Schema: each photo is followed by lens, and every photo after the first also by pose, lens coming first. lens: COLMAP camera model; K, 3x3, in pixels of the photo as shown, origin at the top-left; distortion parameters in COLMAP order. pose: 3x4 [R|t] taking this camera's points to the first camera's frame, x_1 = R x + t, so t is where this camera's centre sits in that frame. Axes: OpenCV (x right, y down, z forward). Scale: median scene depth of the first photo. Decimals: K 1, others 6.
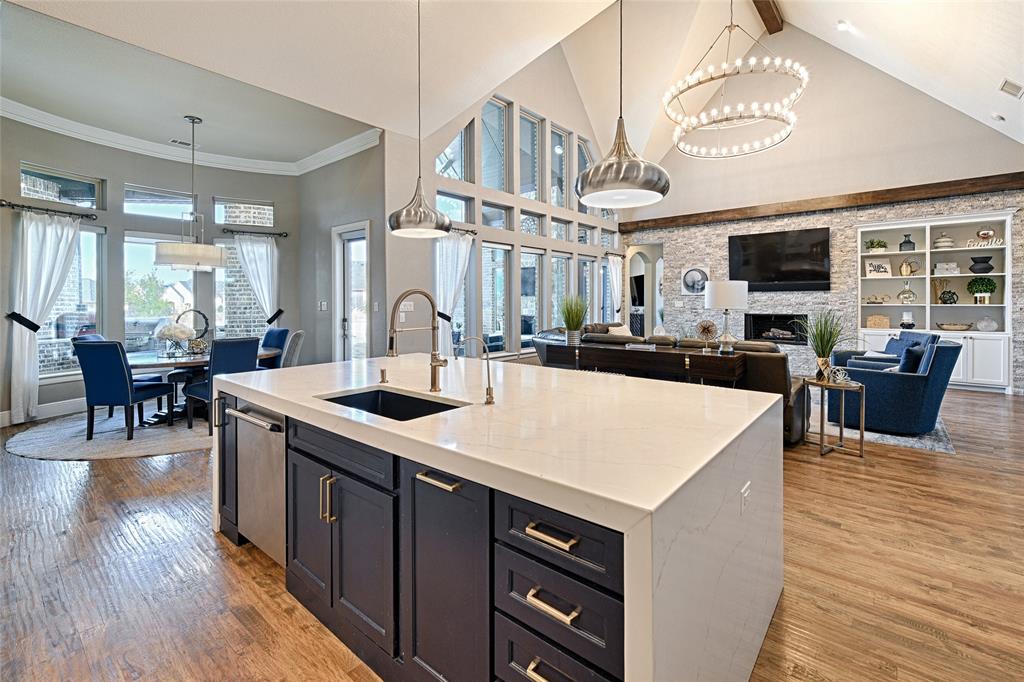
lens RADIAL K [[448.4, 0, 511.0], [0, 448.4, 303.4], [0, 0, 1]] dist [0.002848, 0.000211]
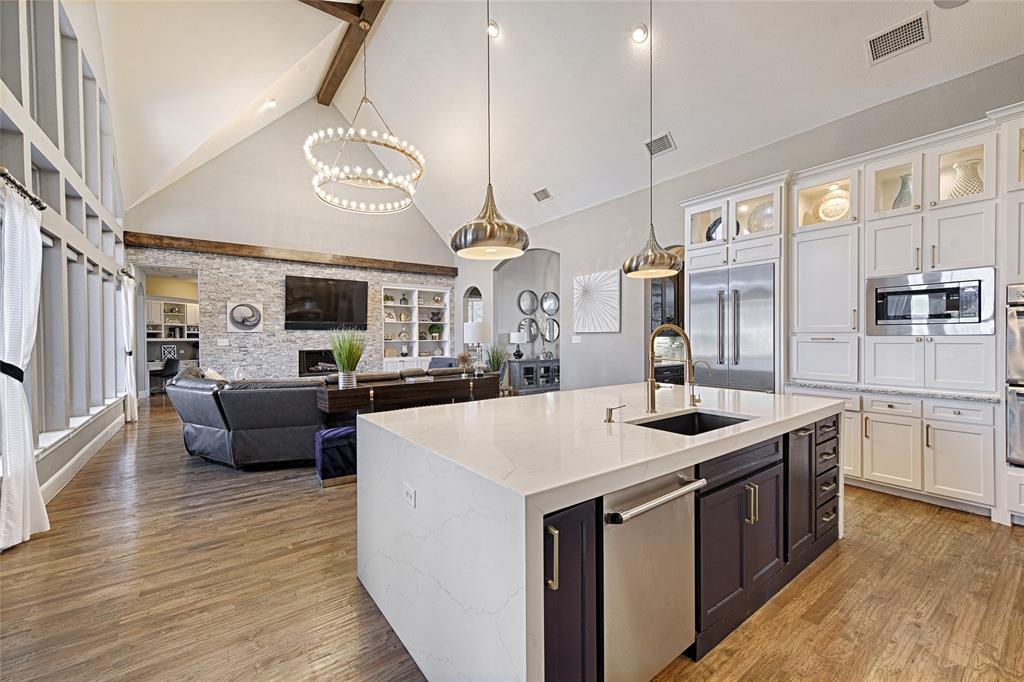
lens RADIAL K [[419.6, 0, 512.0], [0, 419.6, 341.0], [0, 0, 1]] dist [0.001966, -0.000109]
pose [[0.225298, -0.005882, 0.974272, -0.385830], [0.009019, 0.999952, 0.003951, 0.001276], [-0.974248, 0.007897, 0.225340, 0.325966]]
